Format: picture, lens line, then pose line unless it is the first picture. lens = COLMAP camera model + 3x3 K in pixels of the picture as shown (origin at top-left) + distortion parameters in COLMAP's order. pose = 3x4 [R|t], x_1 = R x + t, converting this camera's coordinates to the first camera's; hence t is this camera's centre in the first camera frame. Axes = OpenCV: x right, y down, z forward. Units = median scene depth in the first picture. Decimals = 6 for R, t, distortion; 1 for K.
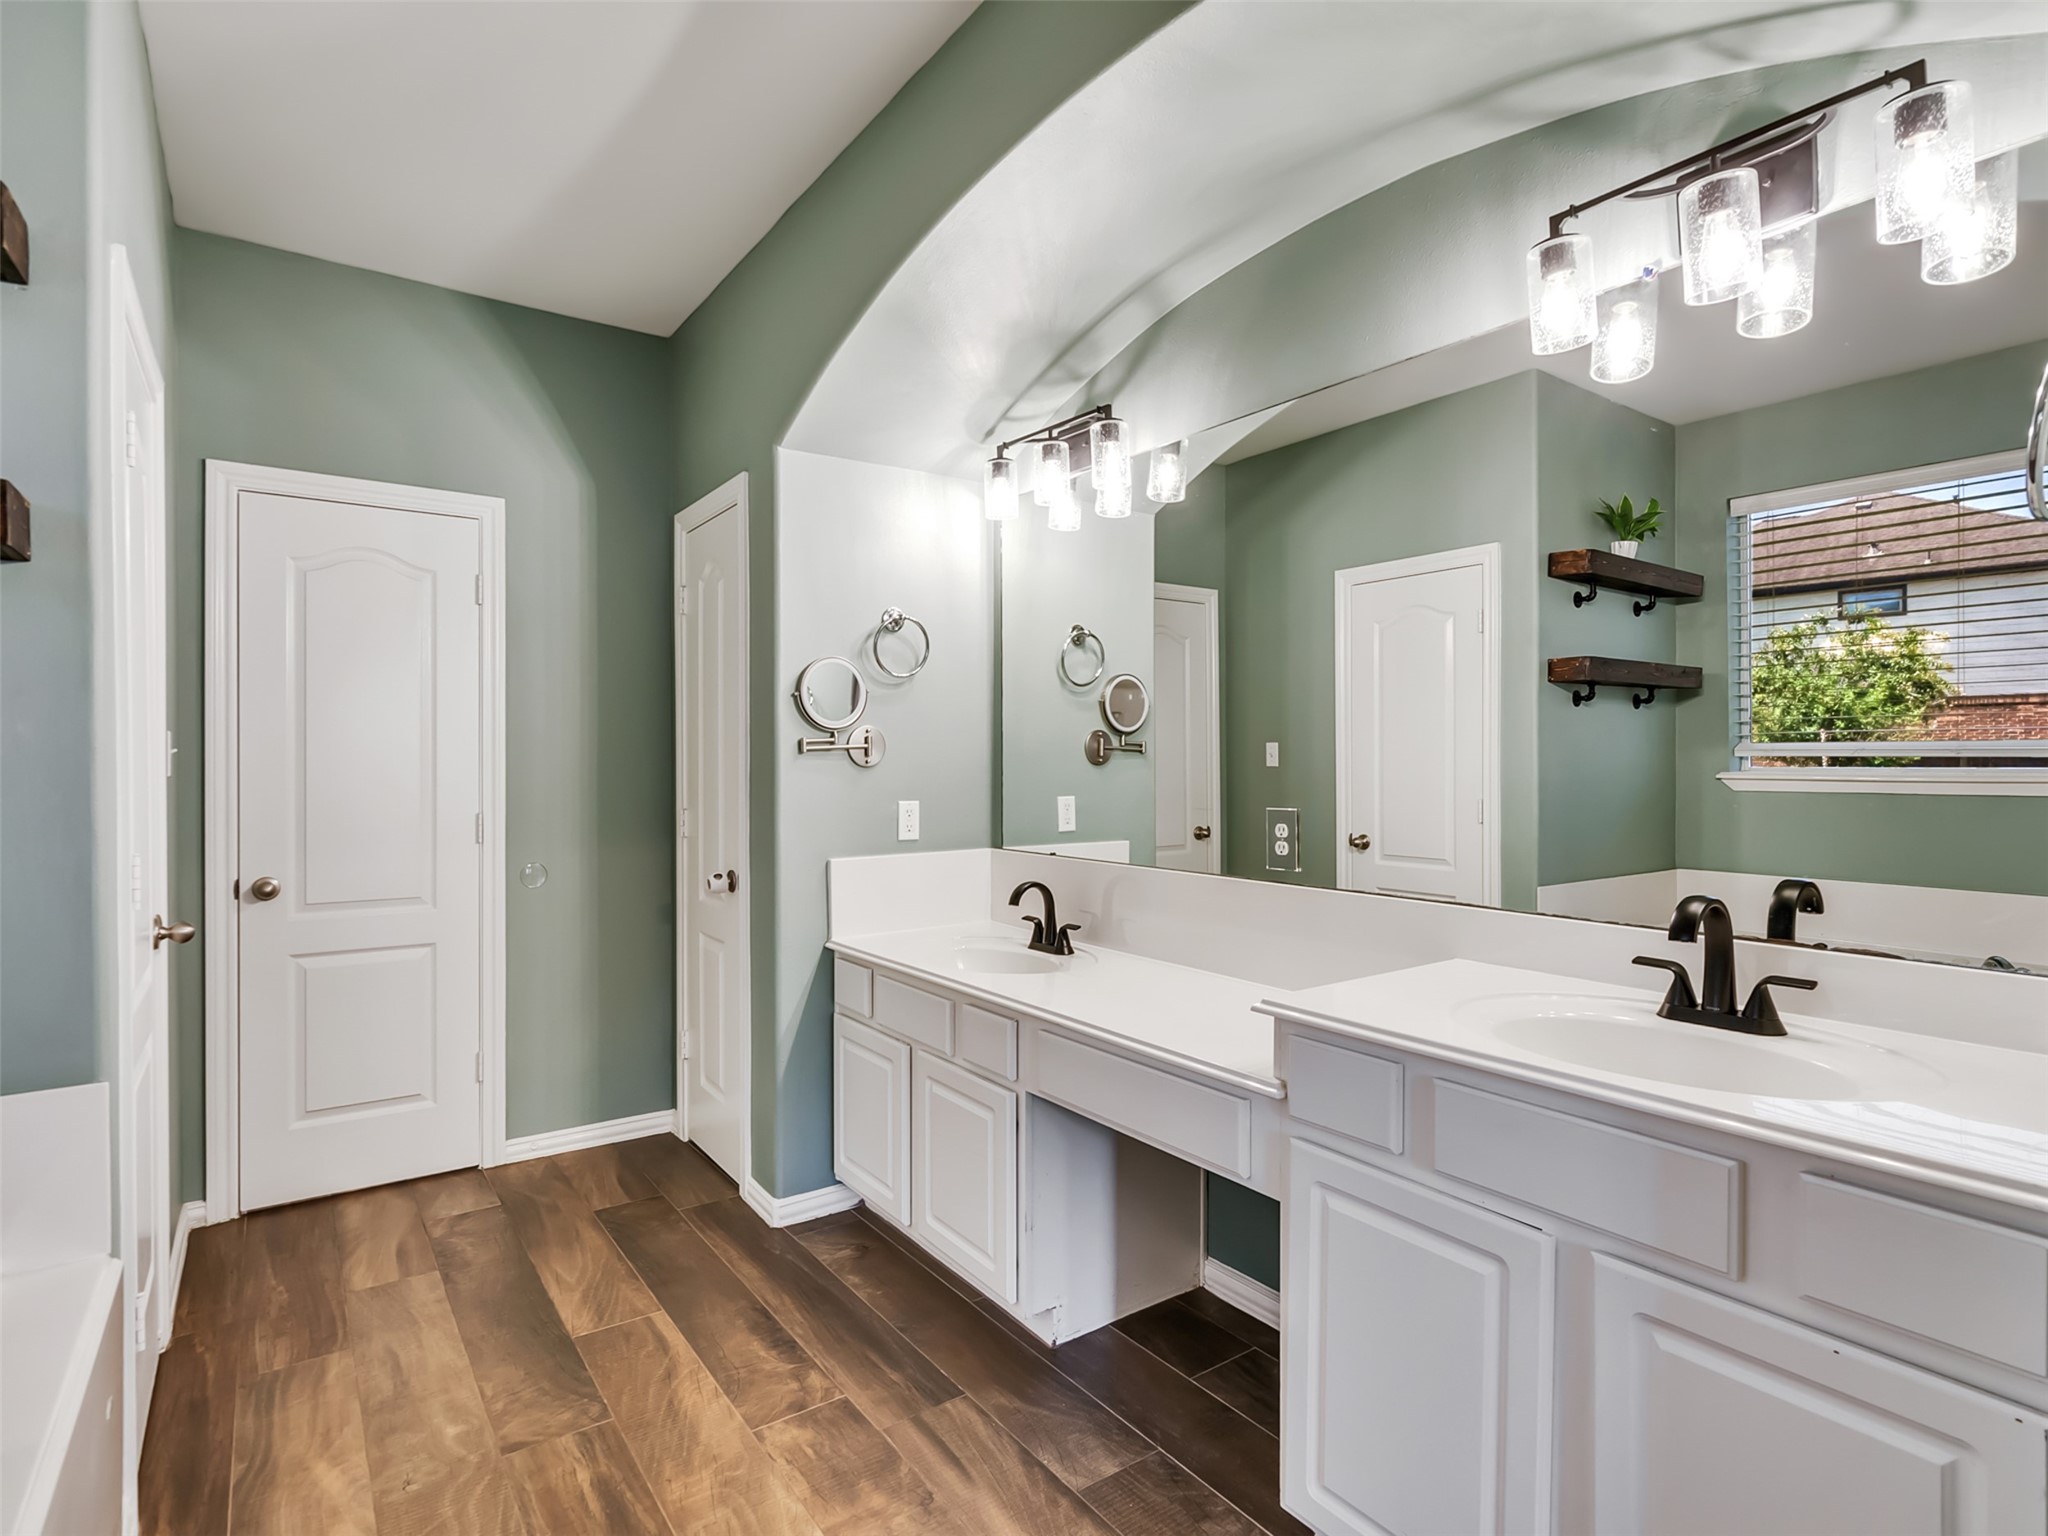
lens RADIAL K [[1046.8, 0, 1008.9], [0, 1046.8, 767.8], [0, 0, 1]] dist [-0.005582, 0.002878]
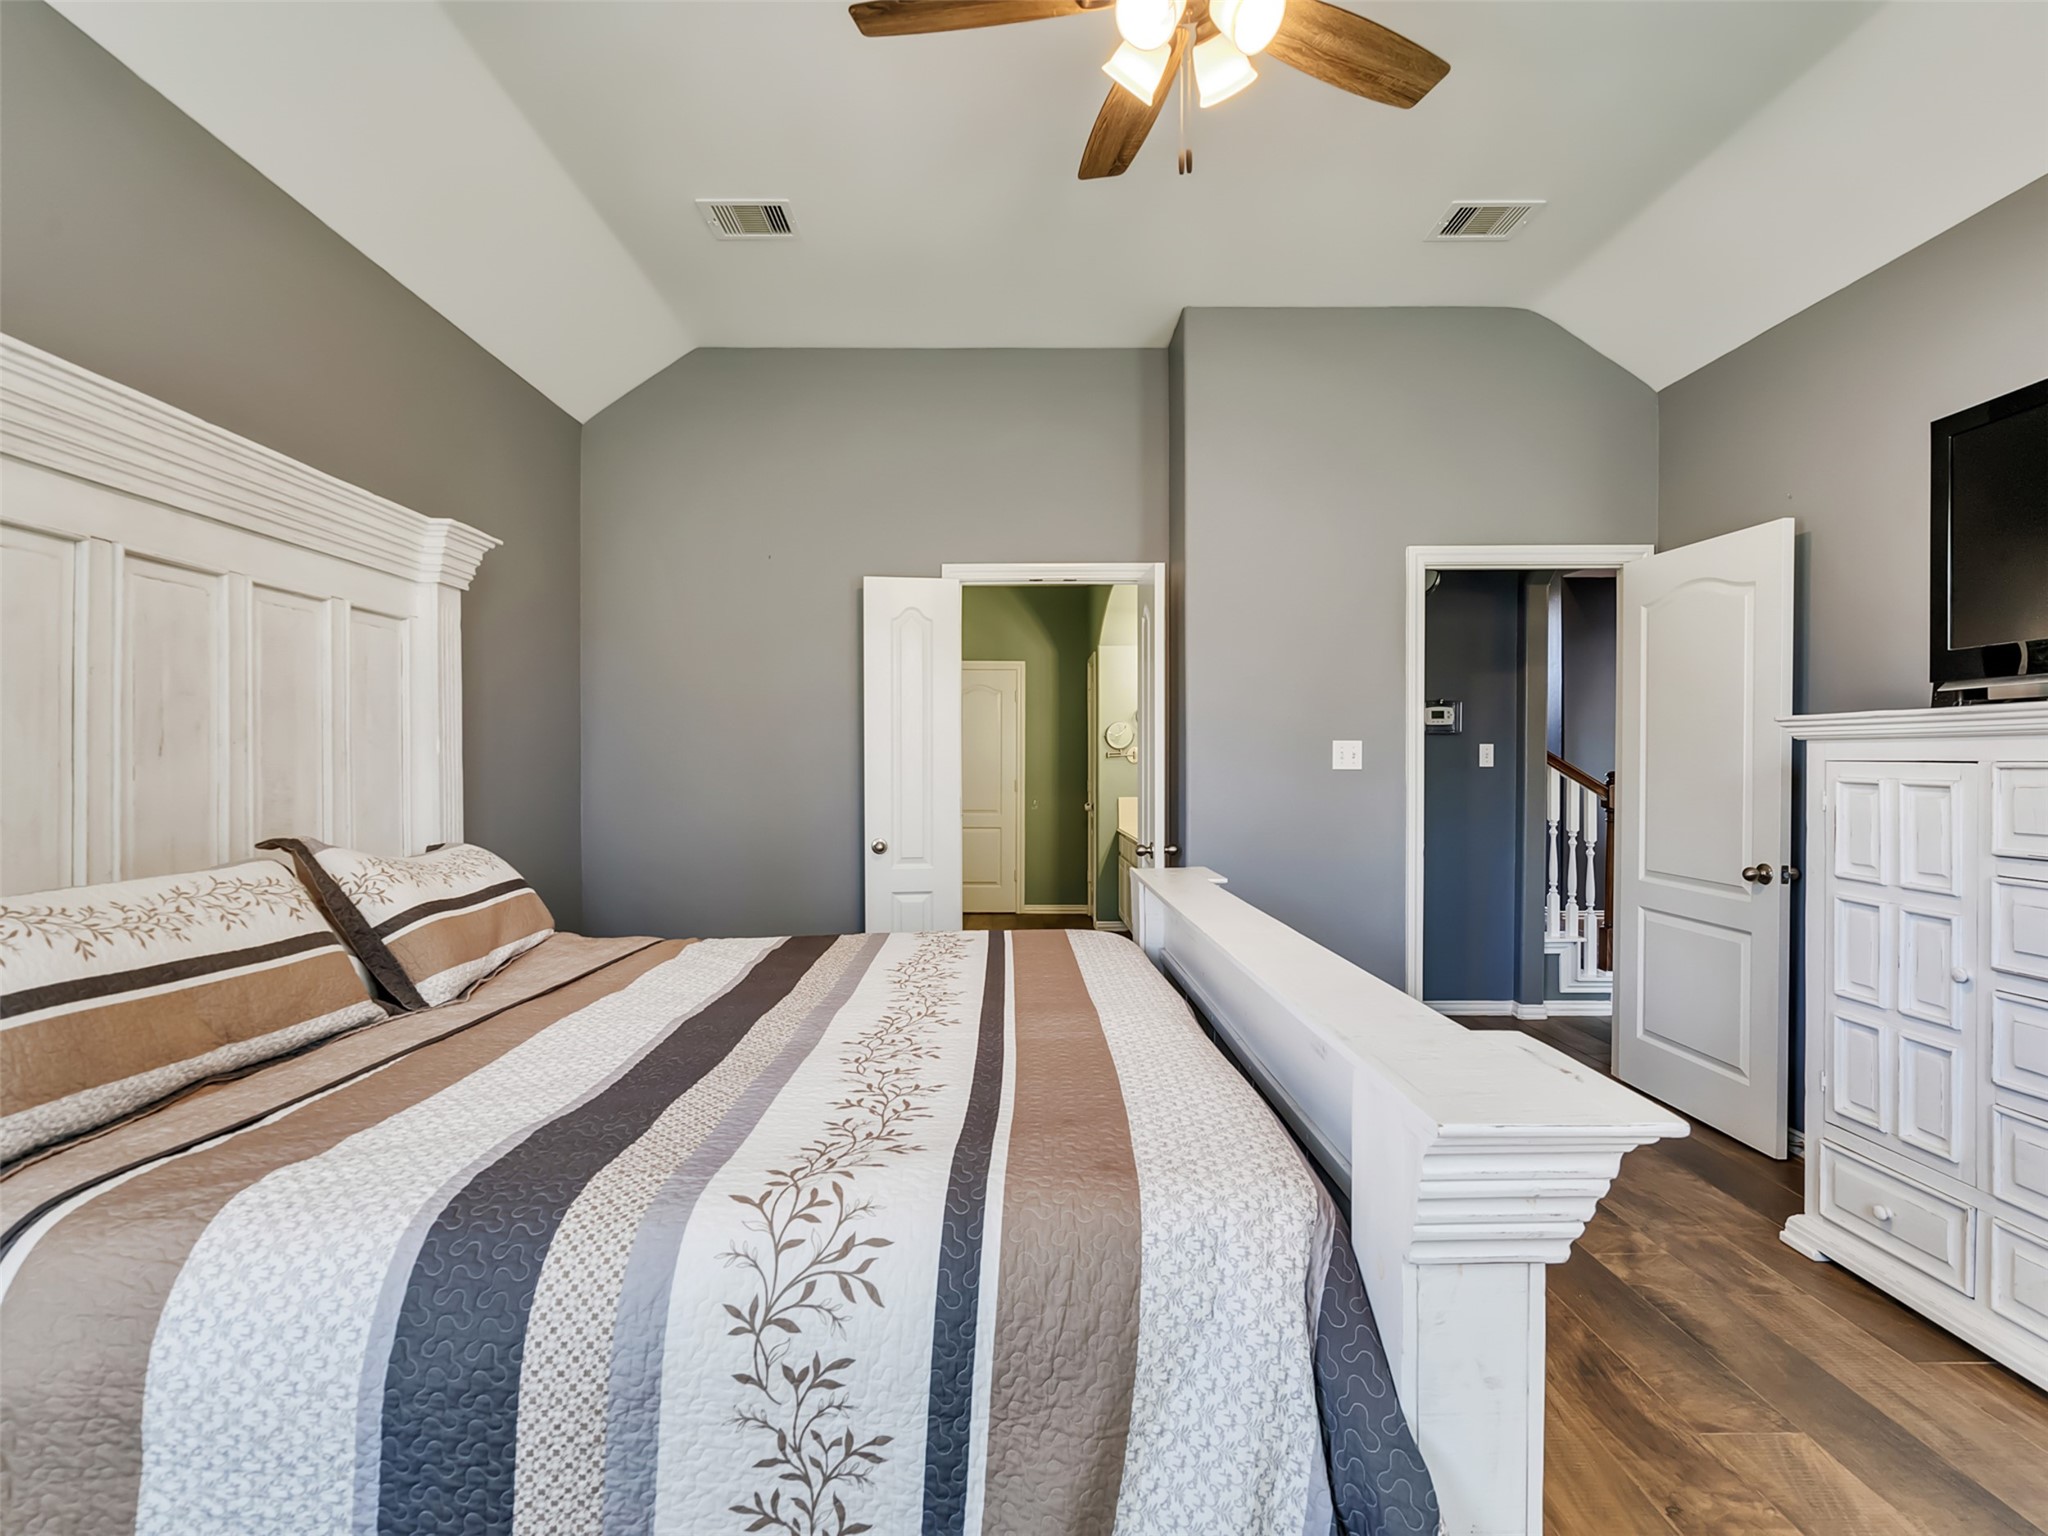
lens RADIAL K [[1046.8, 0, 1008.9], [0, 1046.8, 767.8], [0, 0, 1]] dist [-0.005582, 0.002878]
pose [[0.829652, -0.001704, -0.558279, 1.275771], [-0.001451, 0.999985, -0.005208, 0.030682], [0.558279, 0.005131, 0.829637, -1.604662]]
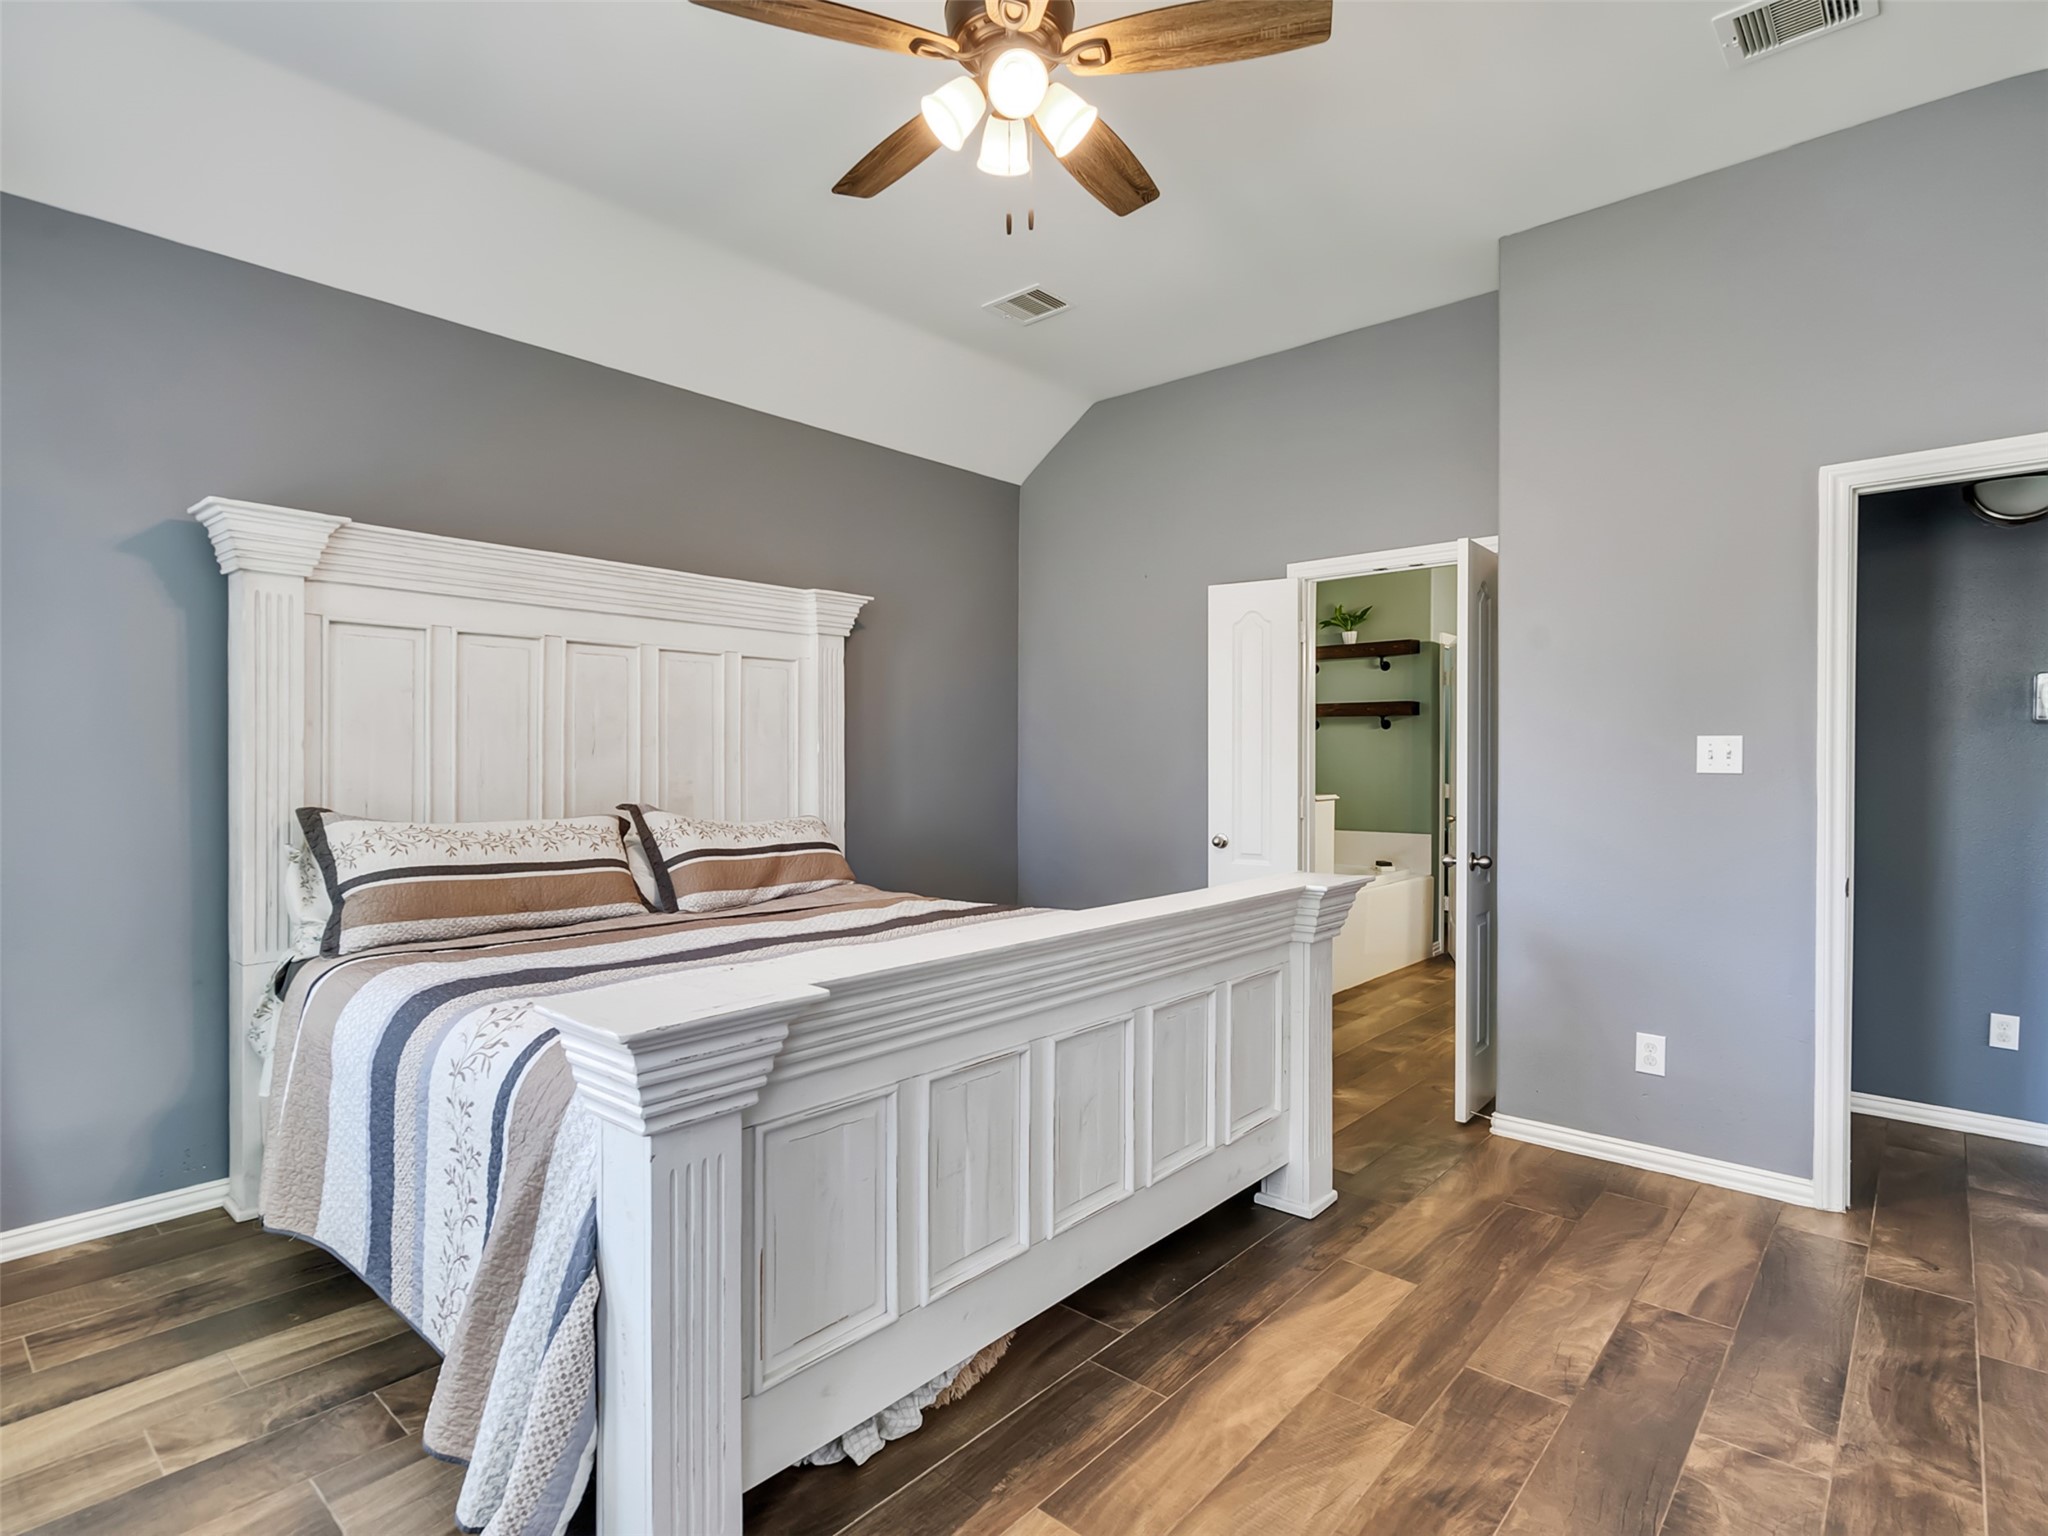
lens RADIAL K [[1046.8, 0, 1008.9], [0, 1046.8, 767.8], [0, 0, 1]] dist [-0.005582, 0.002878]
pose [[0.241968, 0.004936, -0.970272, 1.810050], [-0.012979, 0.999914, 0.001849, 0.025986], [0.970197, 0.012146, 0.242011, -1.082829]]
